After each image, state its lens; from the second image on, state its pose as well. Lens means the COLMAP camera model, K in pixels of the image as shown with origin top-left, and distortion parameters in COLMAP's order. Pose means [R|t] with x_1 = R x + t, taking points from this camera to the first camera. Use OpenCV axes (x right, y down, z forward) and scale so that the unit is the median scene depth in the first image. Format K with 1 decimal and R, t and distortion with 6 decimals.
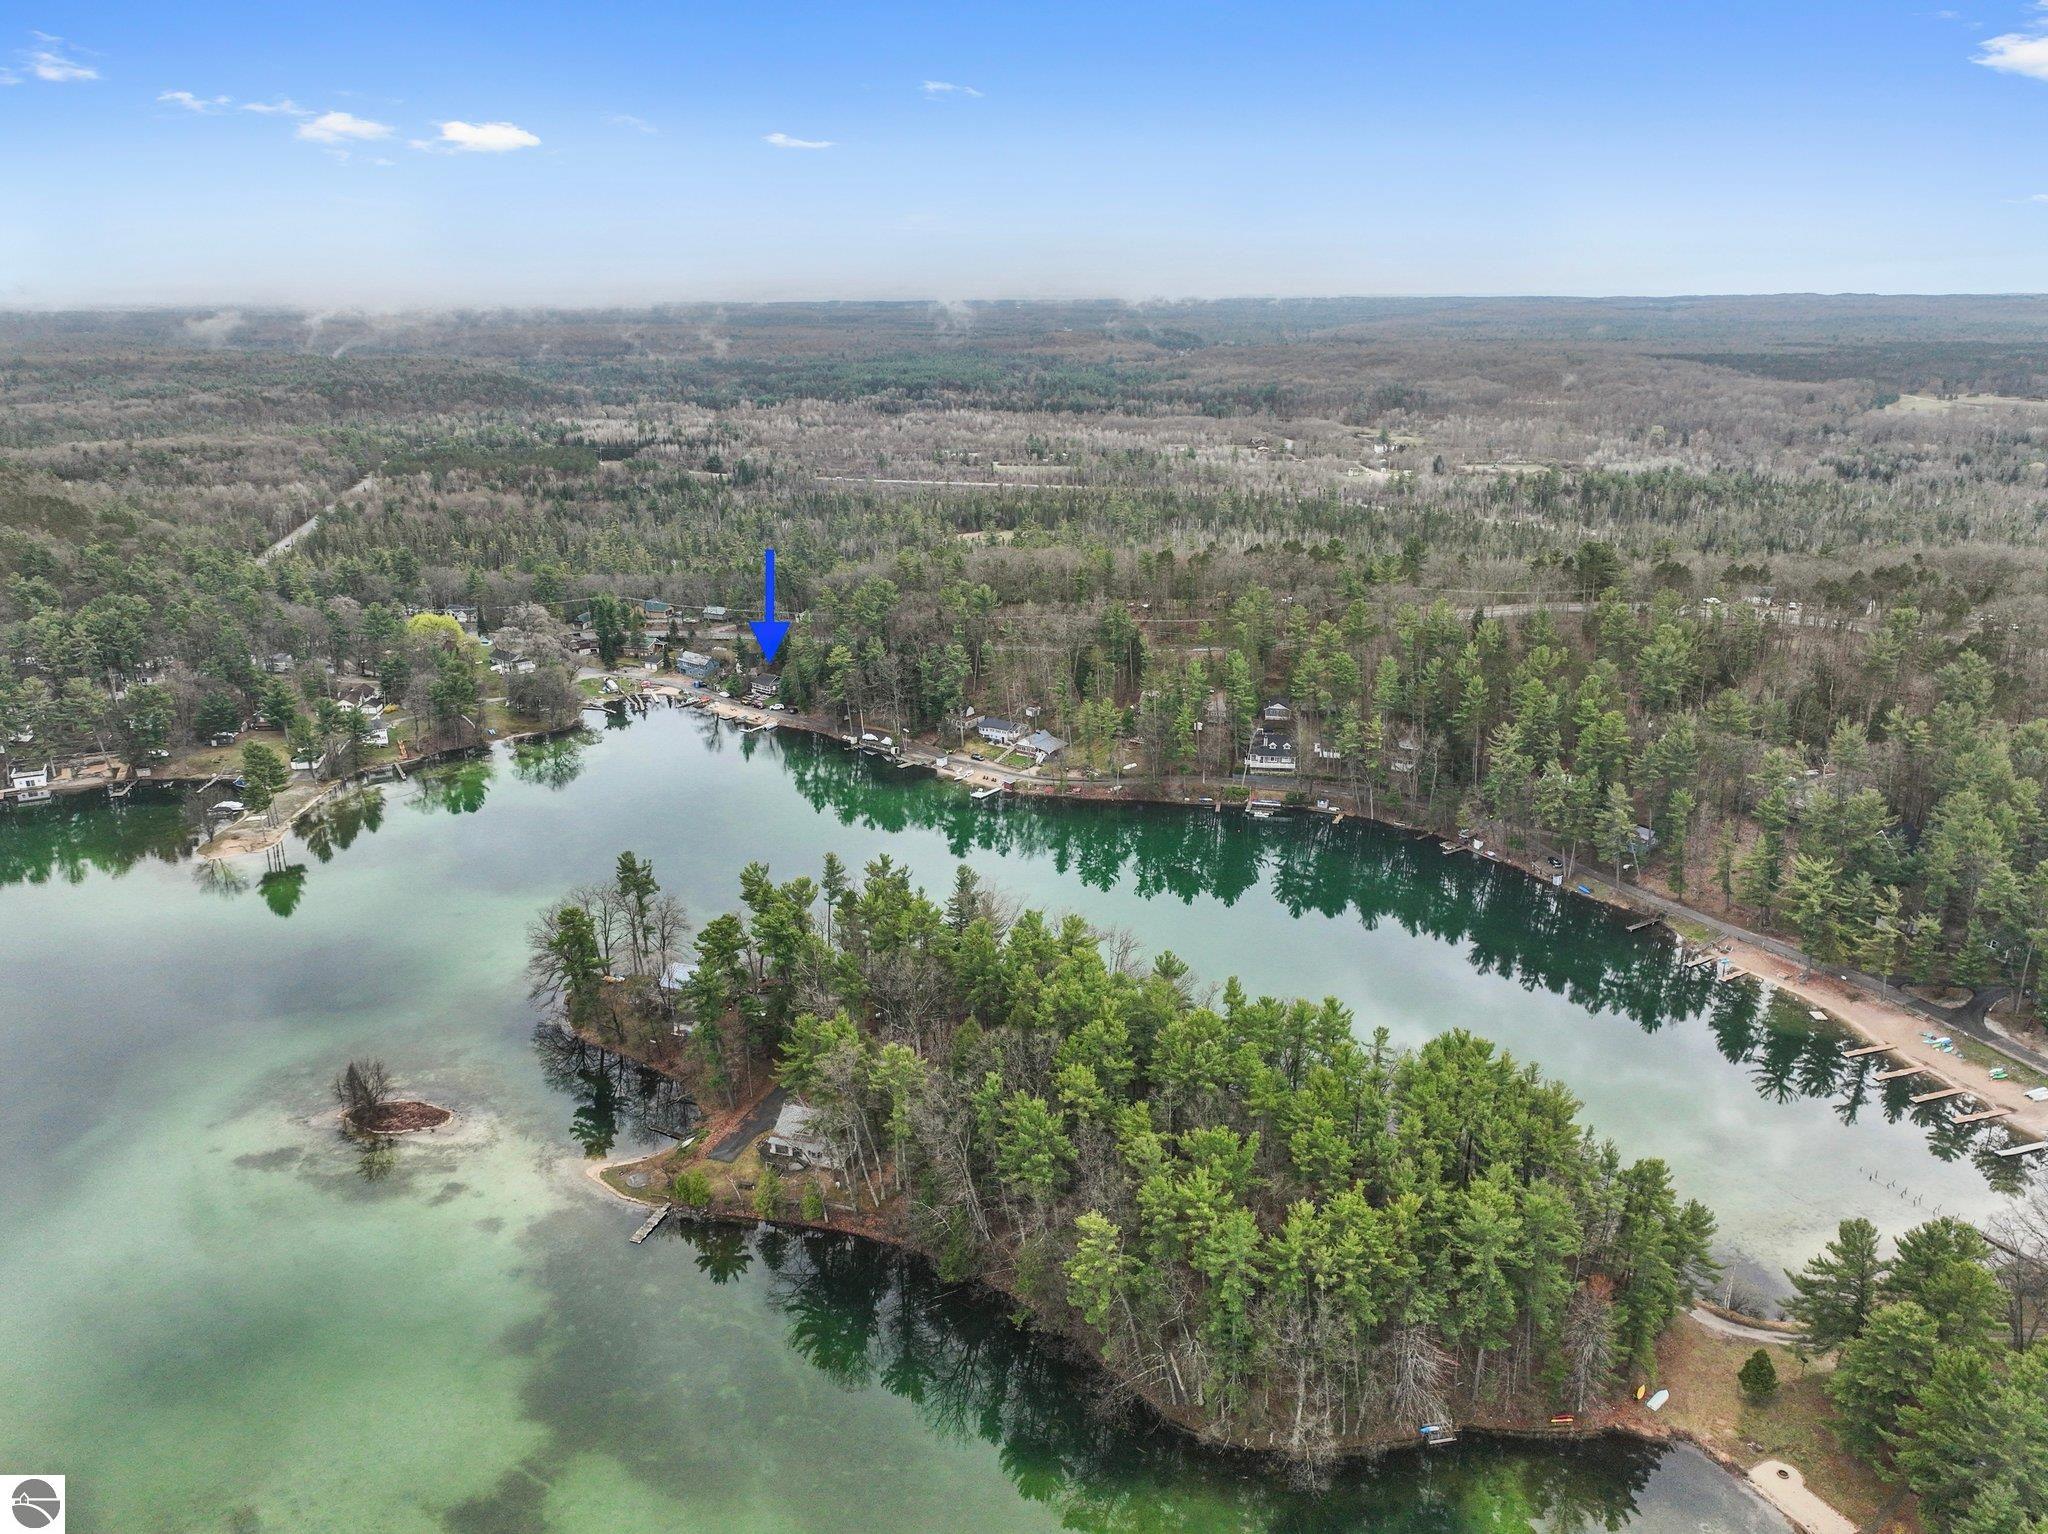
lens RADIAL K [[1450.0, 0, 1018.5], [0, 1450.0, 772.4], [0, 0, 1]] dist [-0.002612, 0.021841]
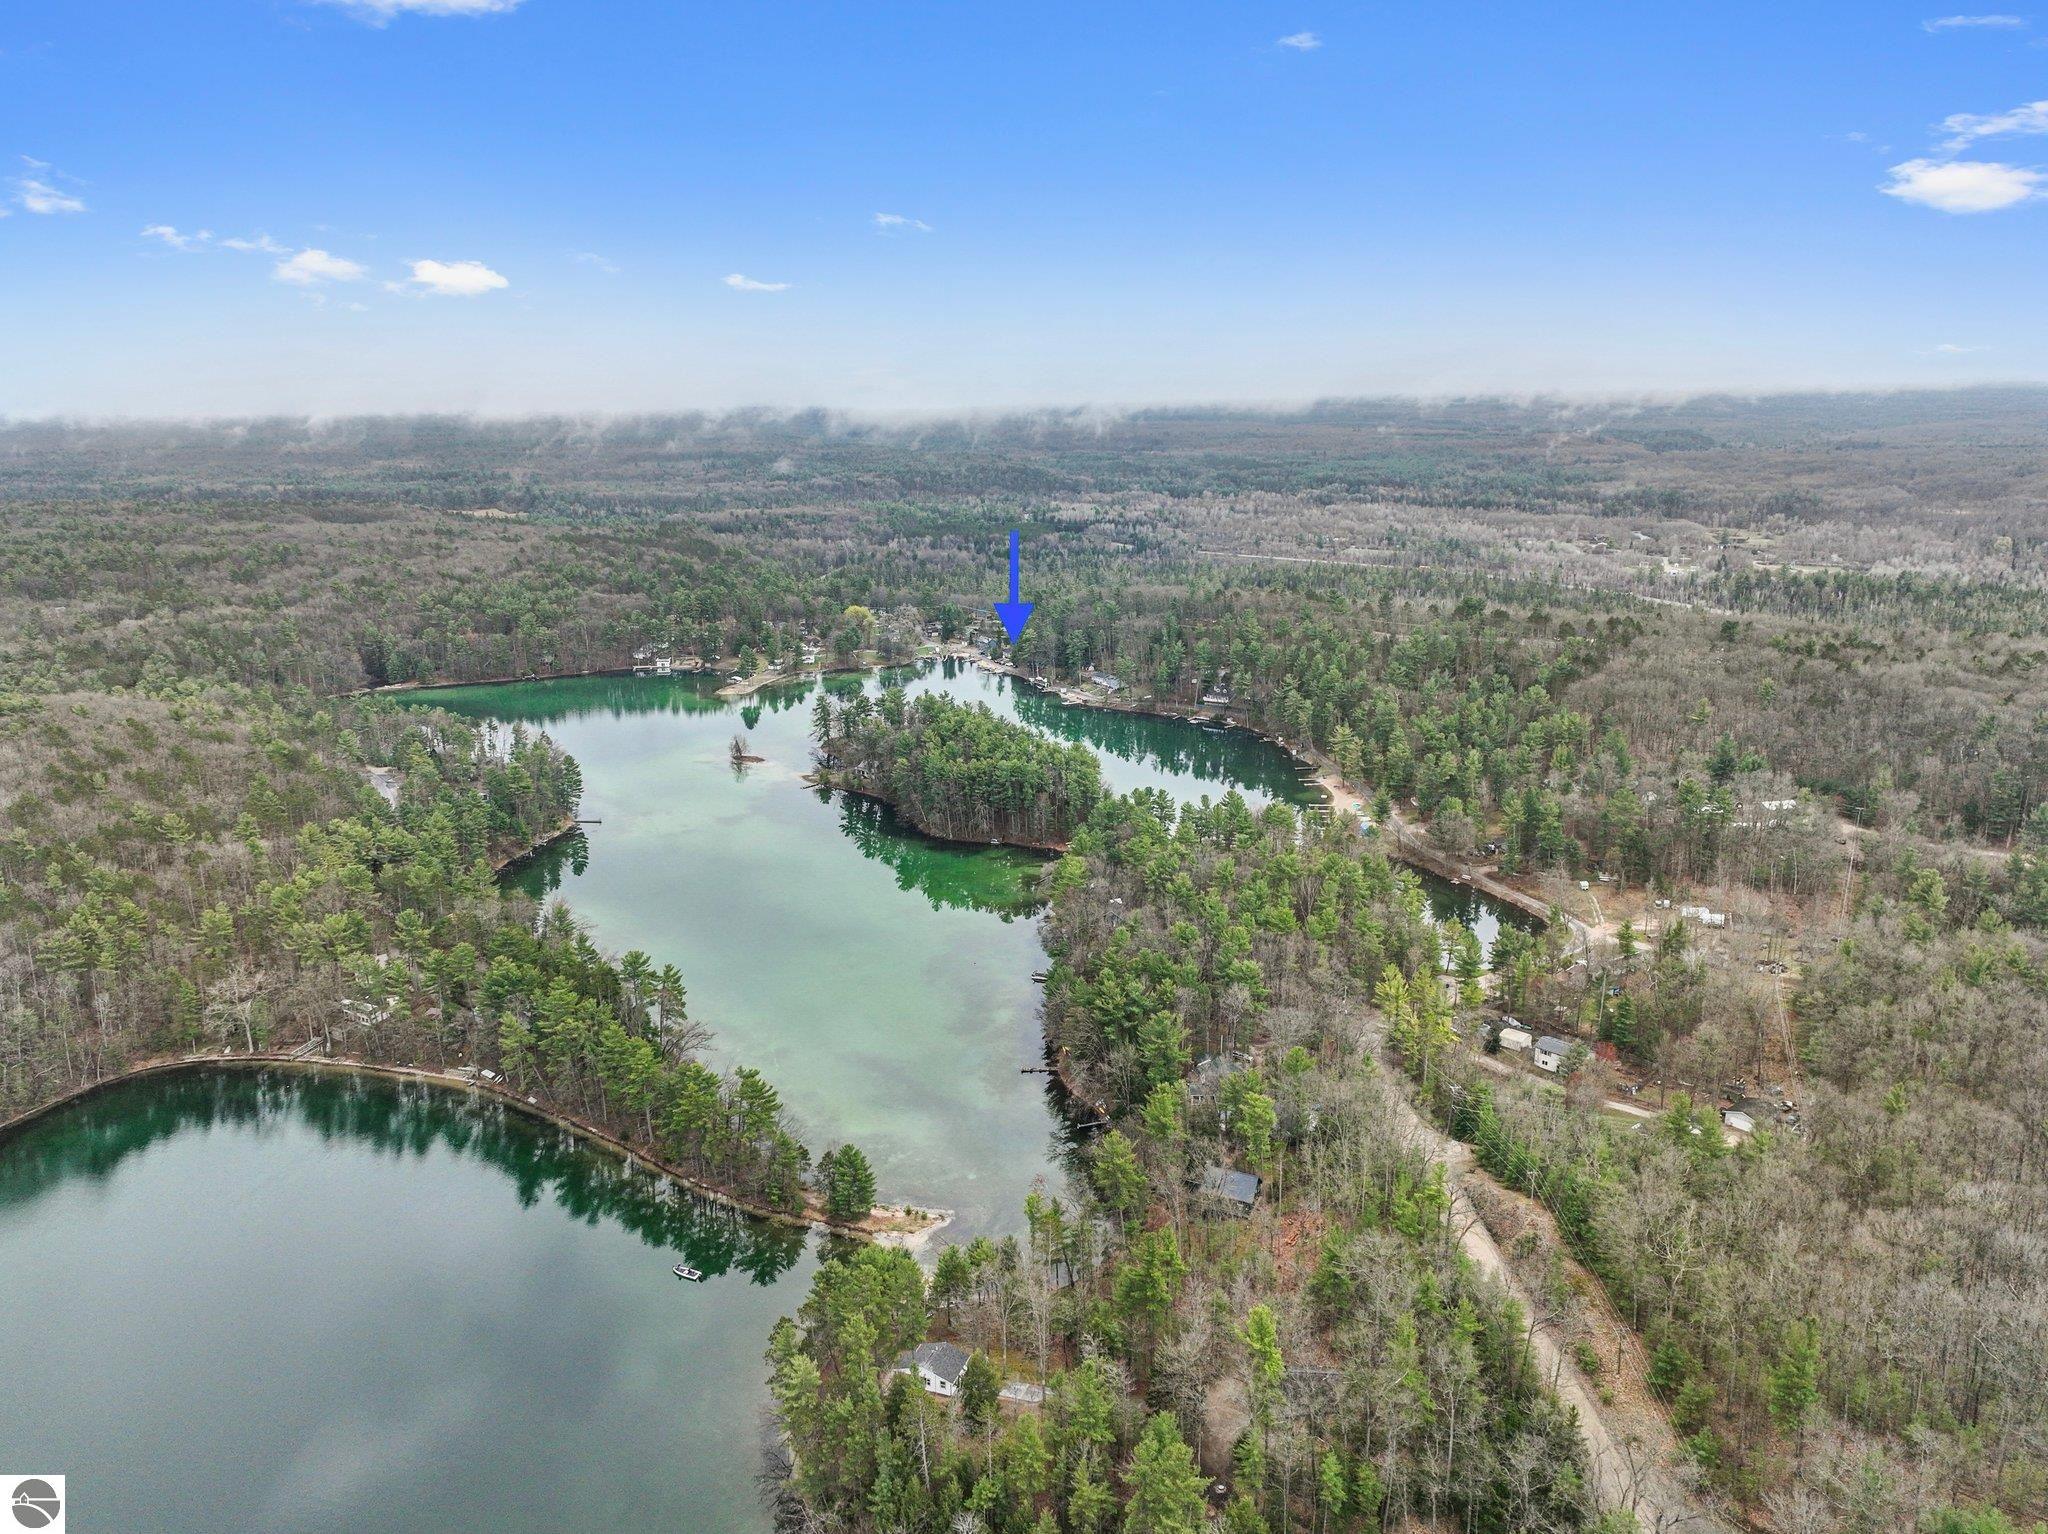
lens RADIAL K [[1450.0, 0, 1026.3], [0, 1450.0, 764.2], [0, 0, 1]] dist [-0.002612, 0.021841]
pose [[0.923907, 0.095435, -0.370525, 0.420536], [-0.117822, 0.992300, -0.038205, 0.114387], [0.364026, 0.078953, 0.928036, -0.527540]]
